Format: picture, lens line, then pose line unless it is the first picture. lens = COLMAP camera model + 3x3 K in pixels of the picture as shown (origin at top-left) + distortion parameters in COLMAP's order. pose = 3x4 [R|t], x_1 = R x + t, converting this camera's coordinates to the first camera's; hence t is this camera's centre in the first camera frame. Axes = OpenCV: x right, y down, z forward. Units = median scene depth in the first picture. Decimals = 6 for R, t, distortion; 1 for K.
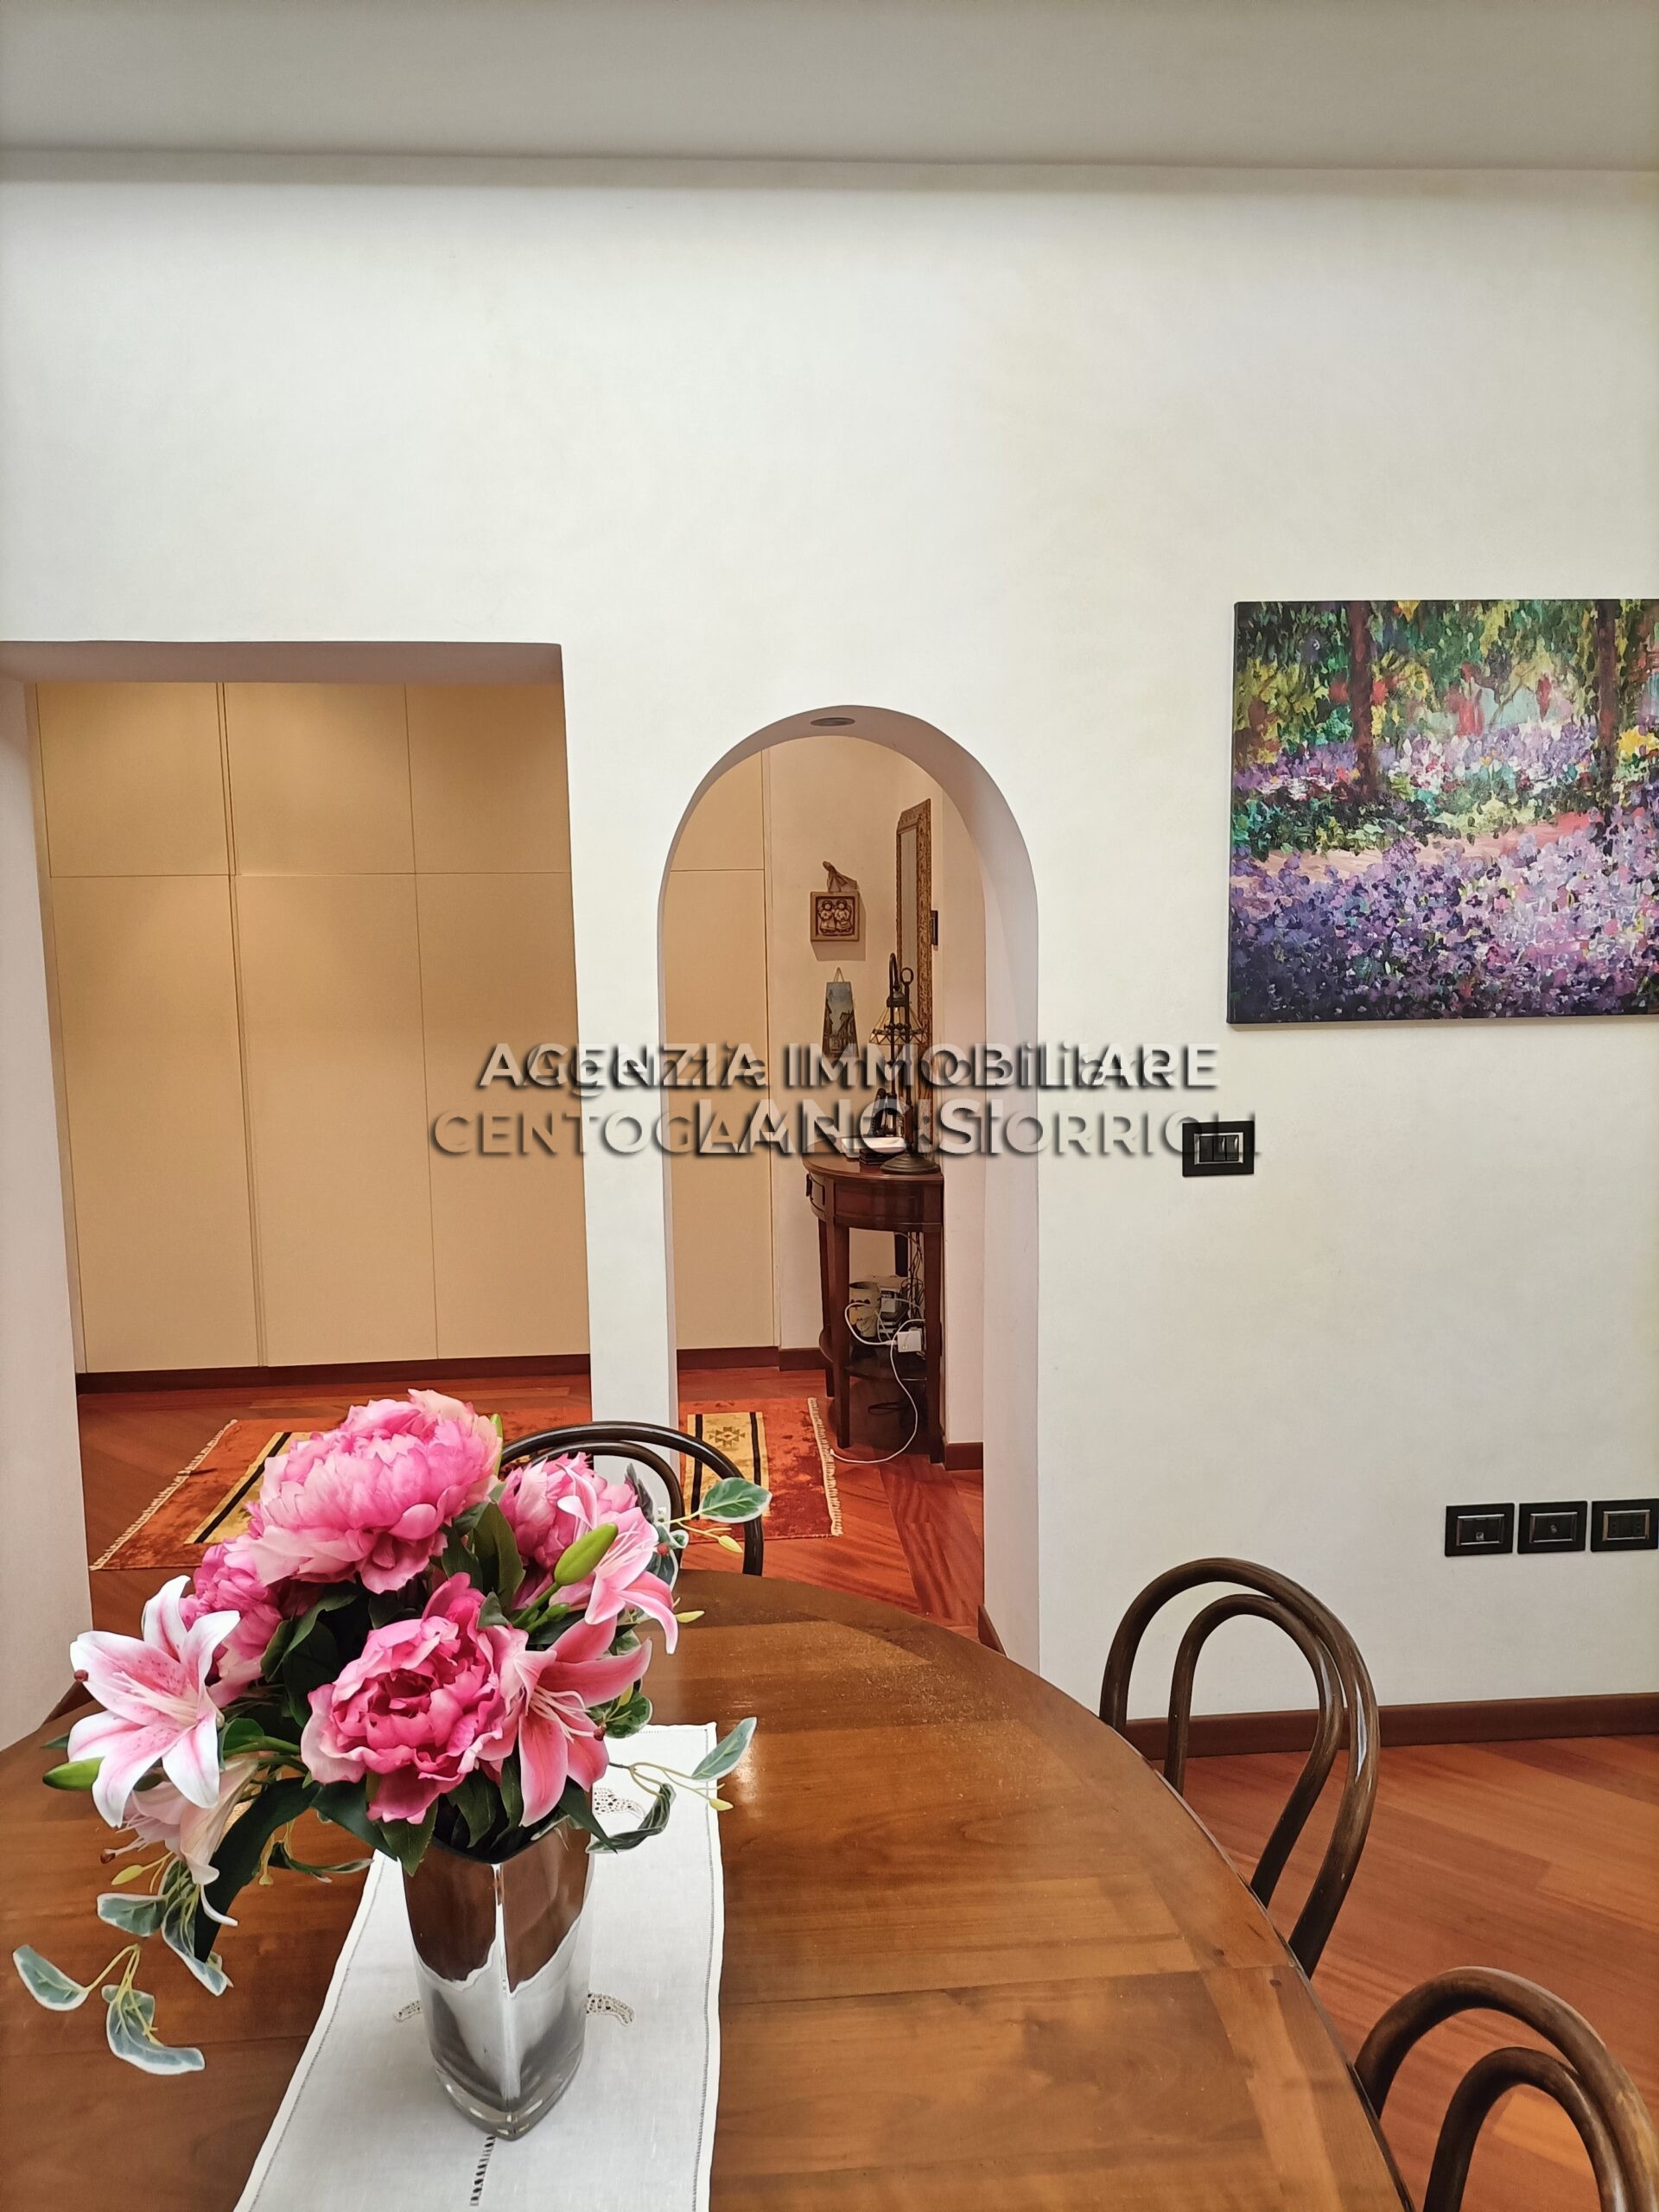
lens RADIAL K [[1727.9, 0, 825.4], [0, 1727.9, 1103.6], [0, 0, 1]] dist [0.041024, -0.001118]
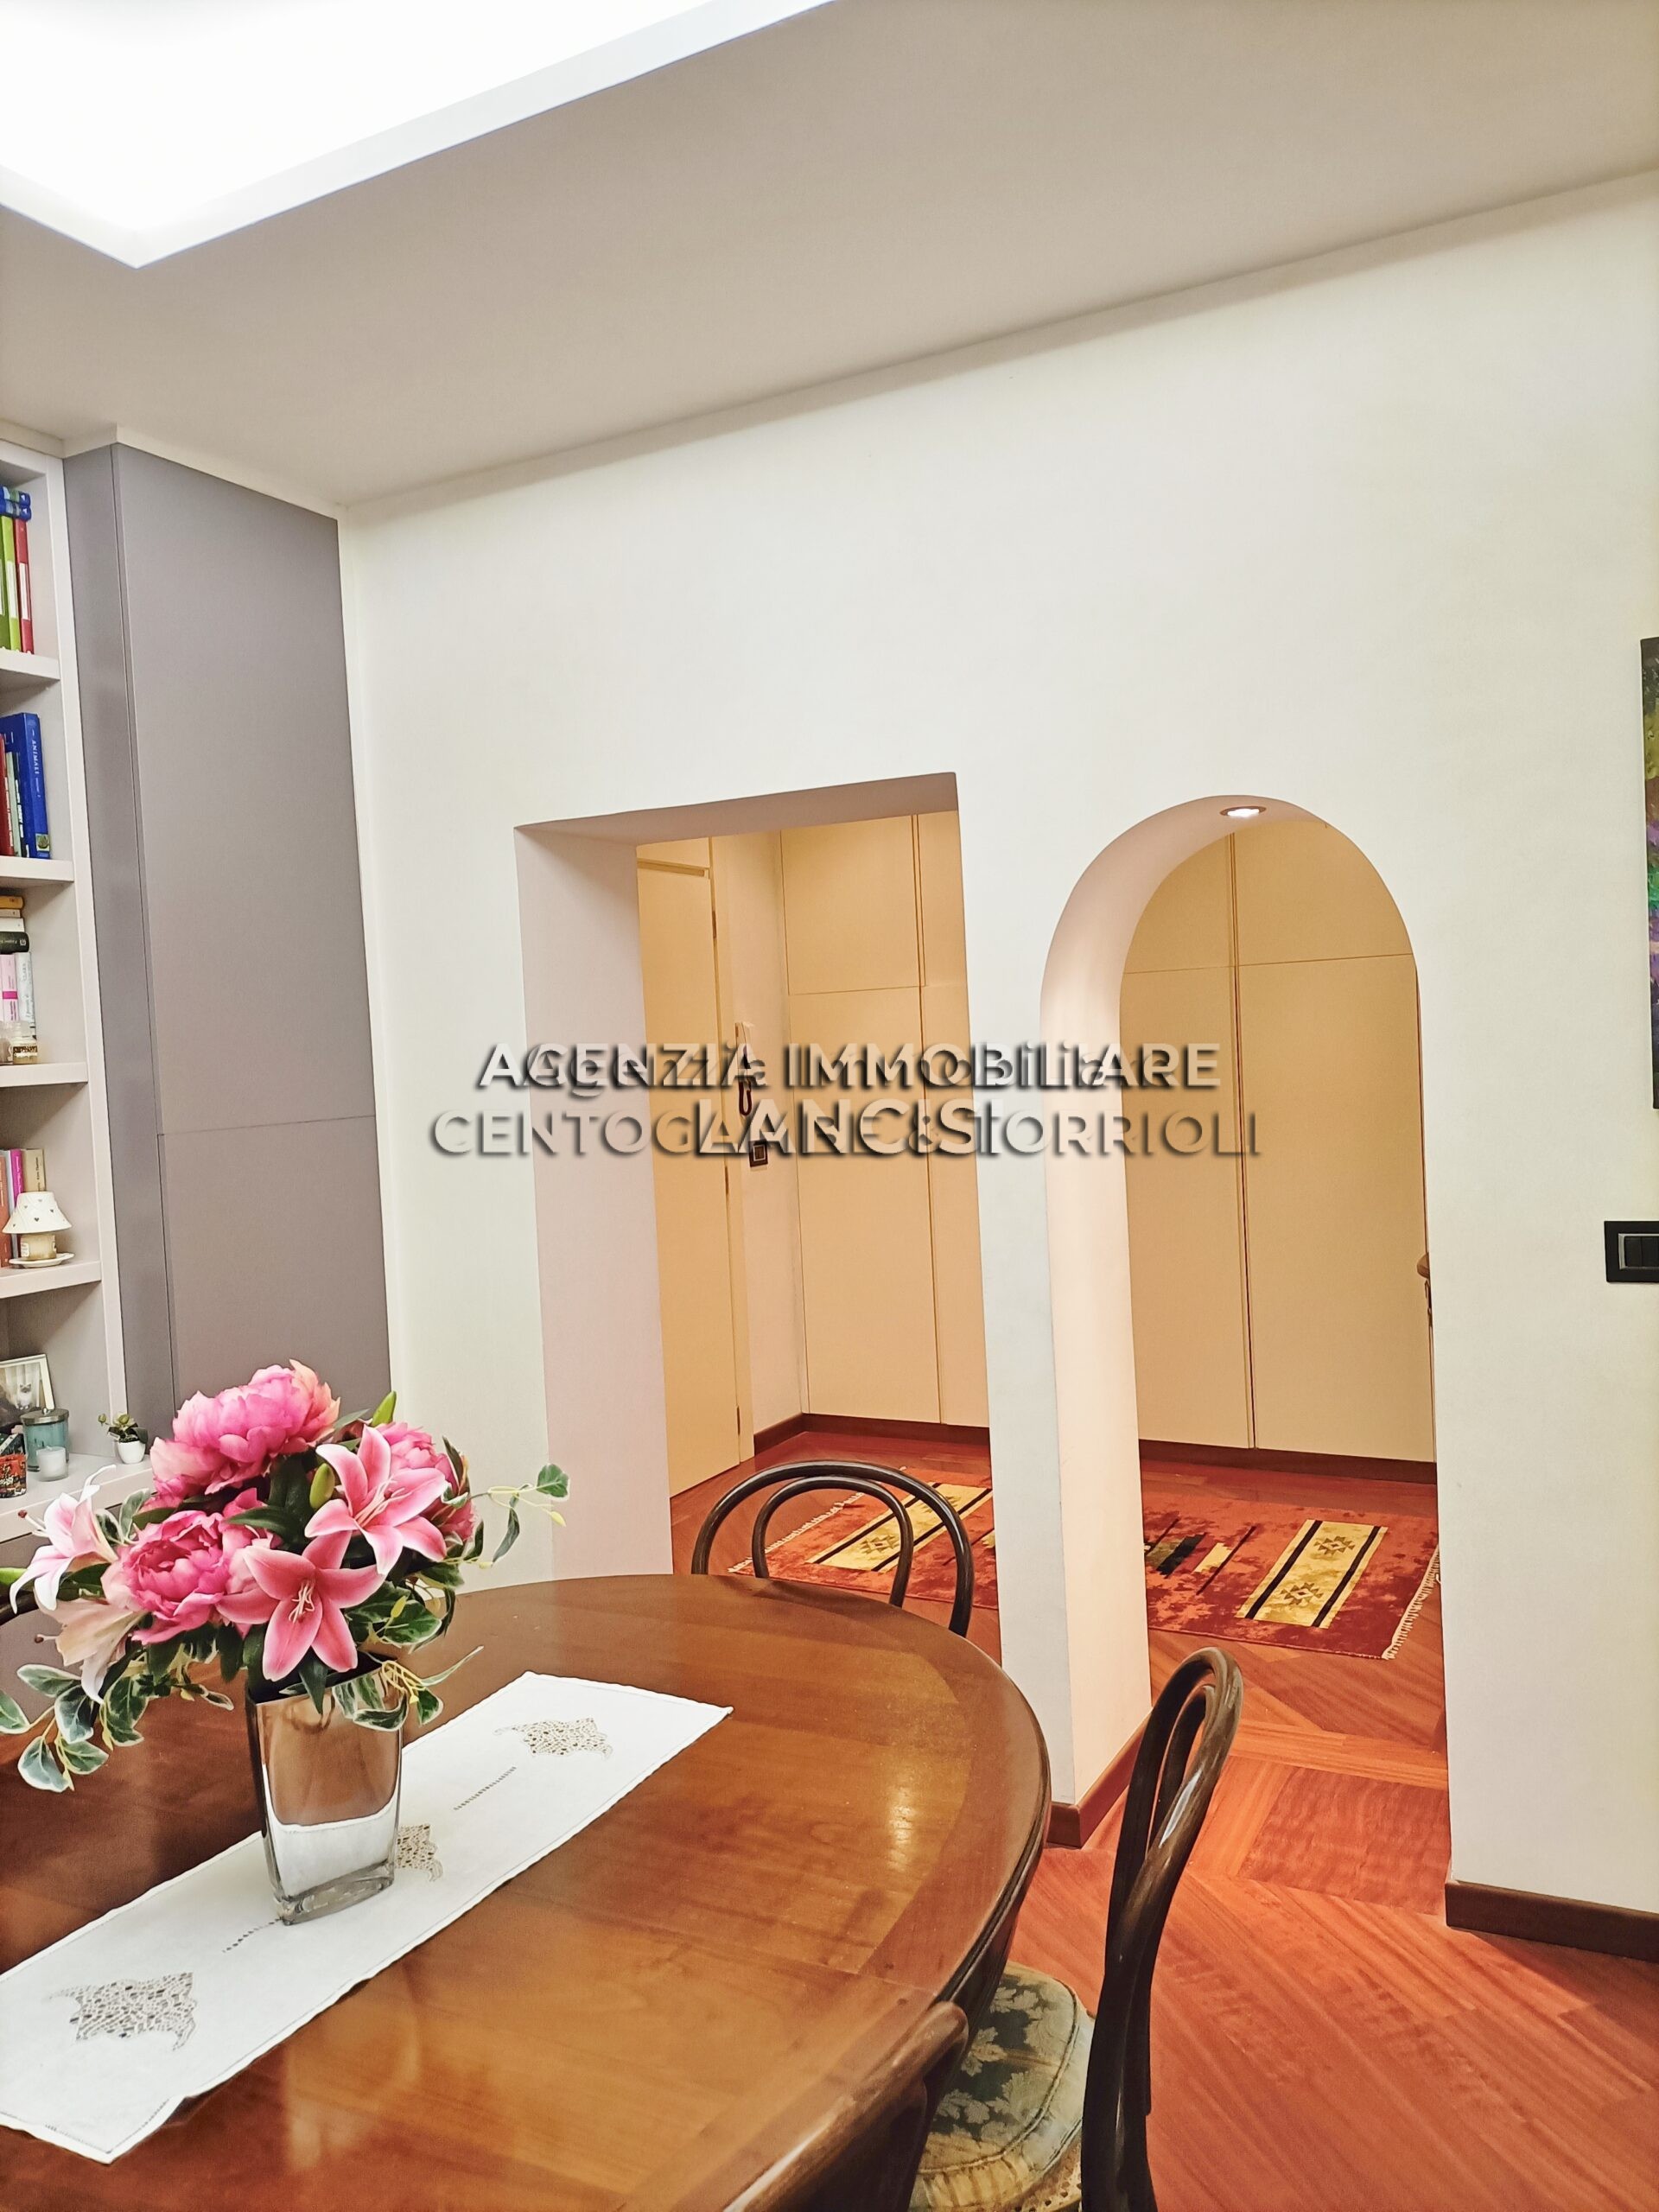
lens RADIAL K [[1727.9, 0, 817.8], [0, 1727.9, 1118.5], [0, 0, 1]] dist [0.041024, -0.001118]
pose [[0.839636, 0.007035, -0.543103, 0.261004], [-0.035220, 0.998517, -0.041516, 0.005395], [0.542006, 0.053986, 0.838639, 0.019987]]
